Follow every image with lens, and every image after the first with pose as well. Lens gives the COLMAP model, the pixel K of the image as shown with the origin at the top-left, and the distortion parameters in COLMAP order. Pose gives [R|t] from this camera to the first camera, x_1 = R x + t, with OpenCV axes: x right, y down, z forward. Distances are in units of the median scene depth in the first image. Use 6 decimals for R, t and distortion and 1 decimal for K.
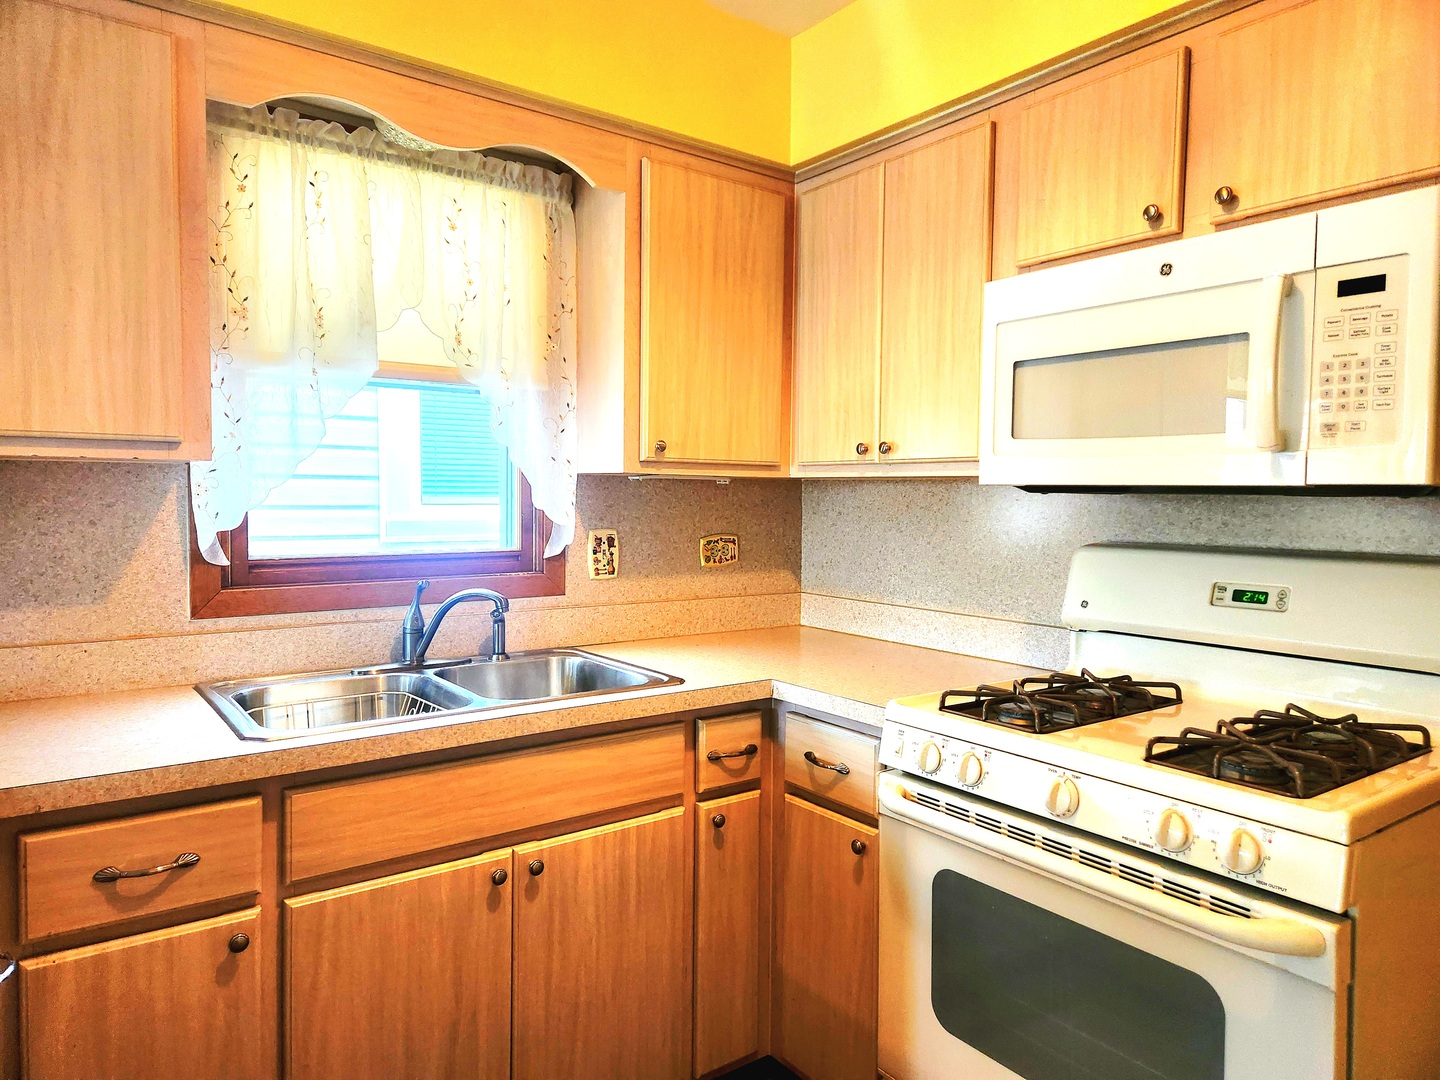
lens RADIAL K [[963.4, 0, 720.6], [0, 963.4, 529.6], [0, 0, 1]] dist [0.080877, -0.037919]
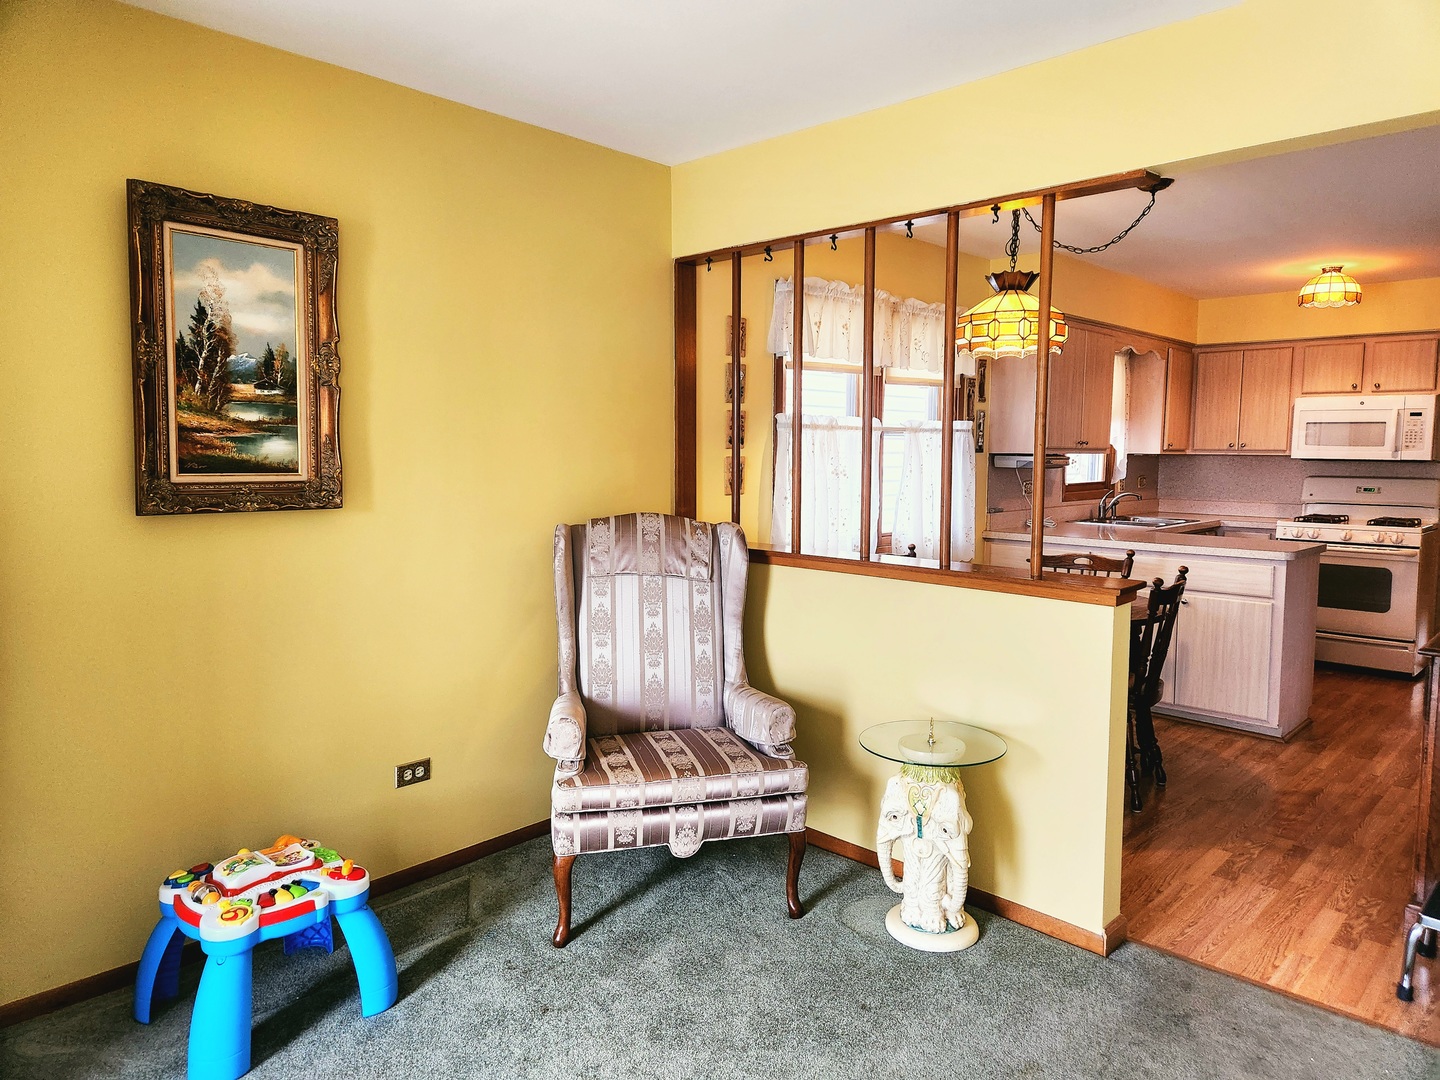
lens RADIAL K [[963.4, 0, 736.1], [0, 963.4, 518.9], [0, 0, 1]] dist [0.080877, -0.037919]
pose [[0.982817, -0.011663, 0.184214, -1.736157], [0.004954, 0.999309, 0.036839, 0.021475], [-0.184516, -0.035294, 0.982196, -1.538635]]
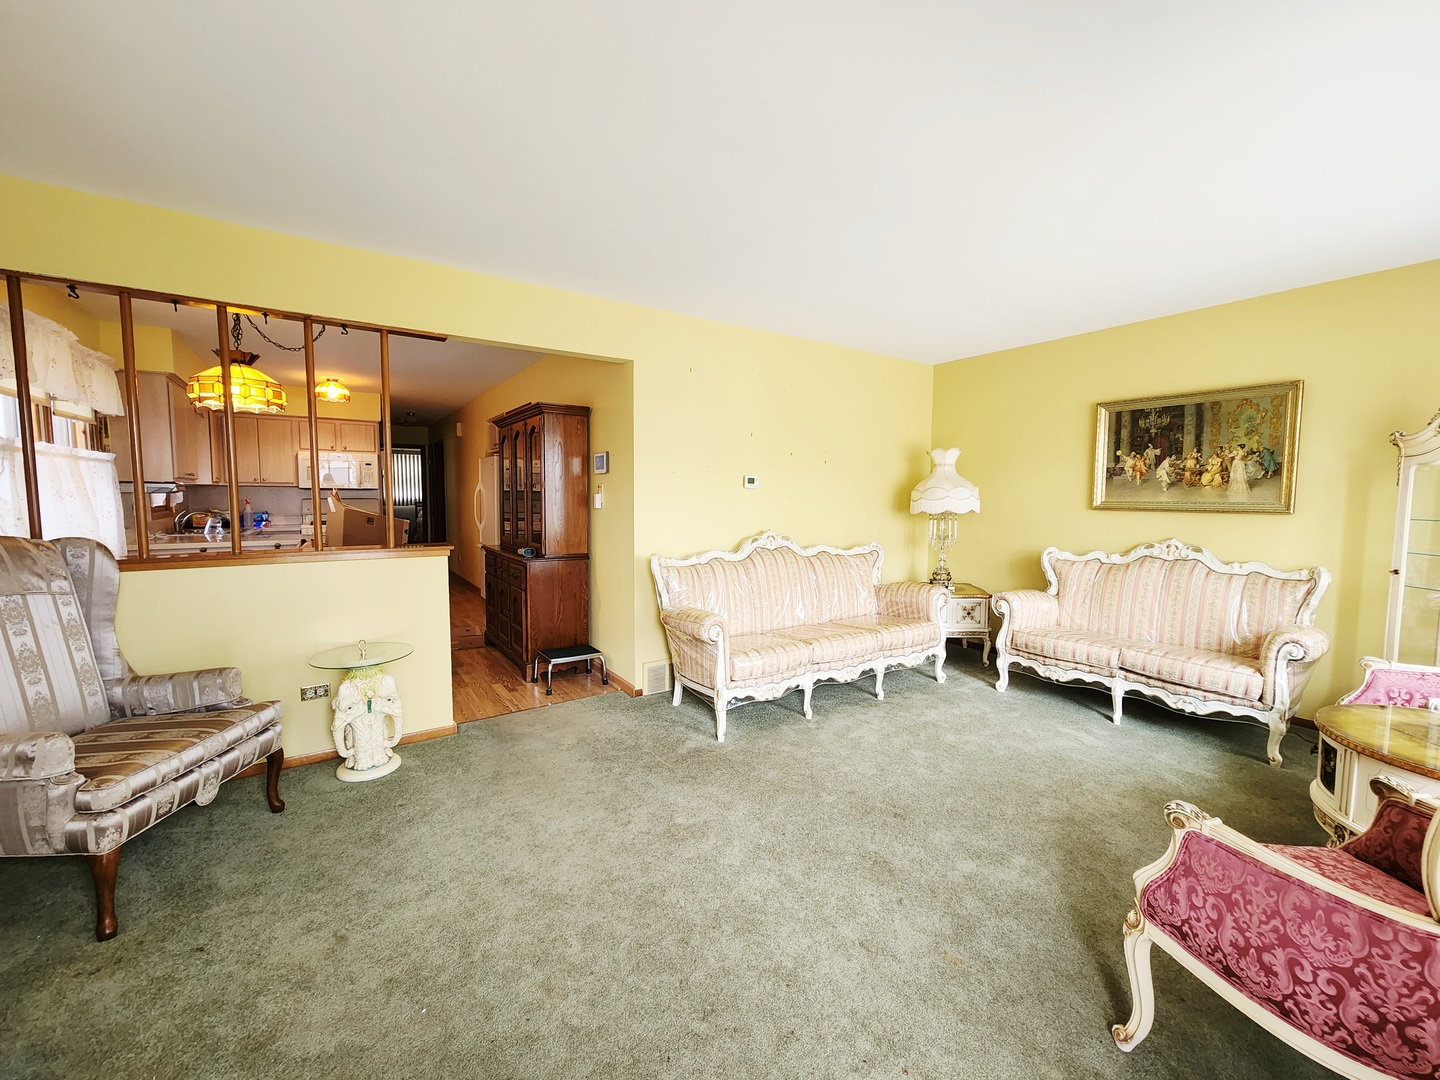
lens RADIAL K [[593.6, 0, 725.6], [0, 593.6, 537.7], [0, 0, 1]] dist [0.001217, -0.000335]
pose [[0.037056, -0.082544, 0.995898, -2.370680], [0.036899, 0.996016, 0.081181, 0.040737], [-0.998632, 0.033740, 0.039954, -1.208260]]
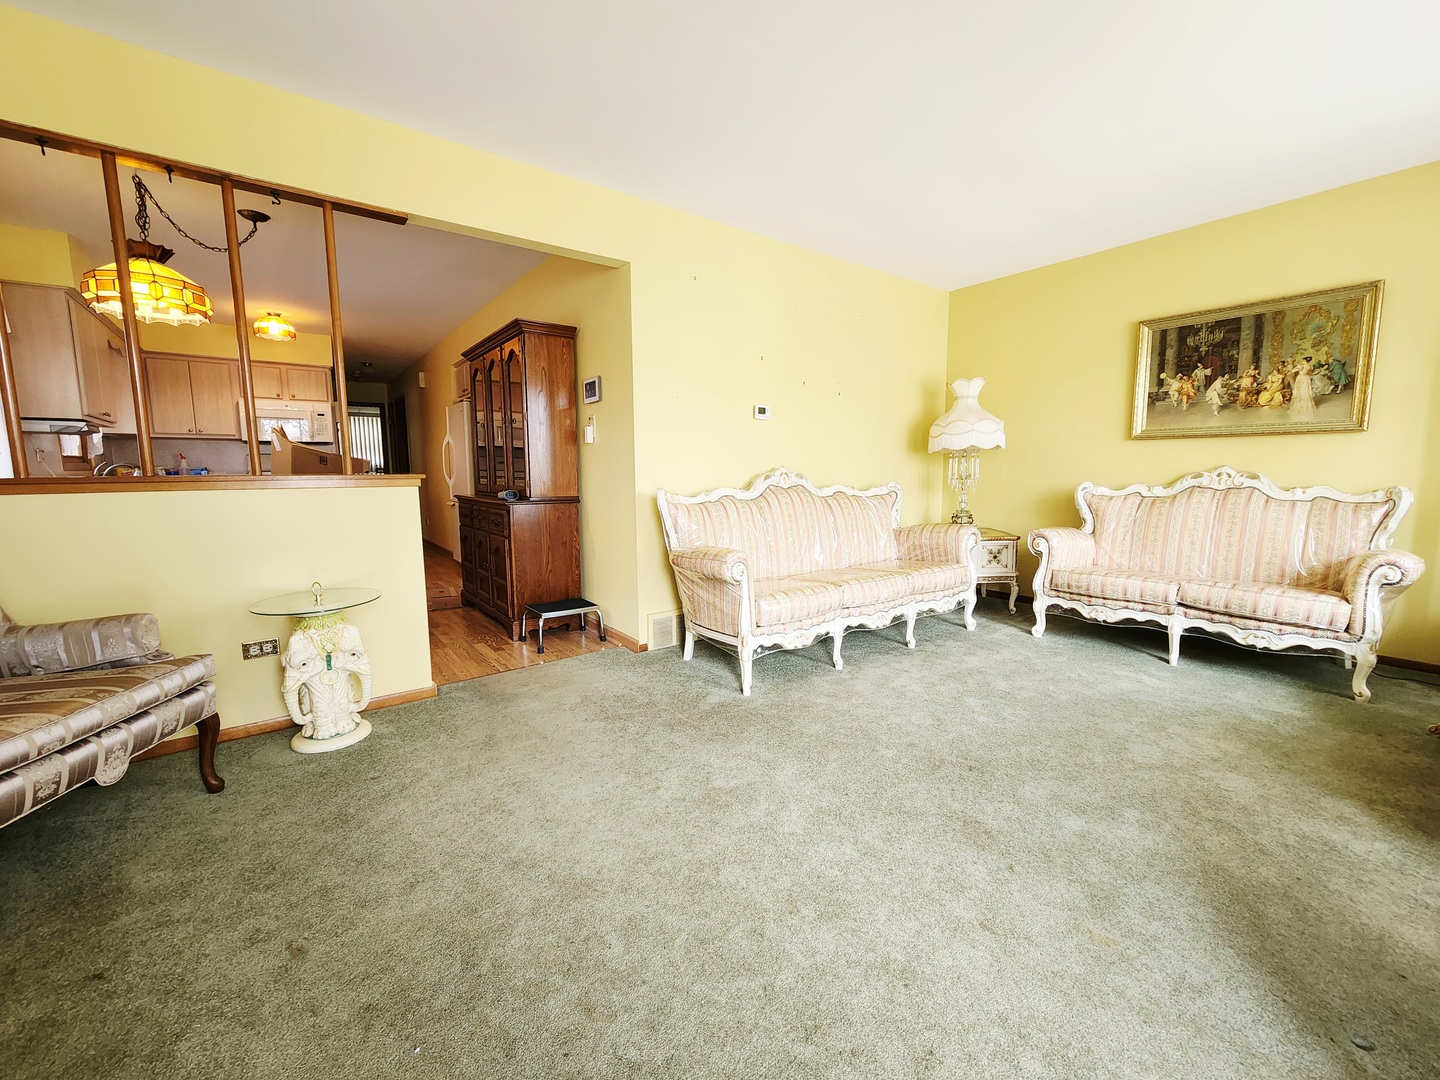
lens RADIAL K [[593.6, 0, 725.3], [0, 593.6, 539.2], [0, 0, 1]] dist [0.001217, -0.000335]
pose [[-0.011531, -0.127477, 0.991775, -2.203762], [0.048882, 0.990583, 0.127892, 0.145016], [-0.998738, 0.049955, -0.005192, -1.101463]]
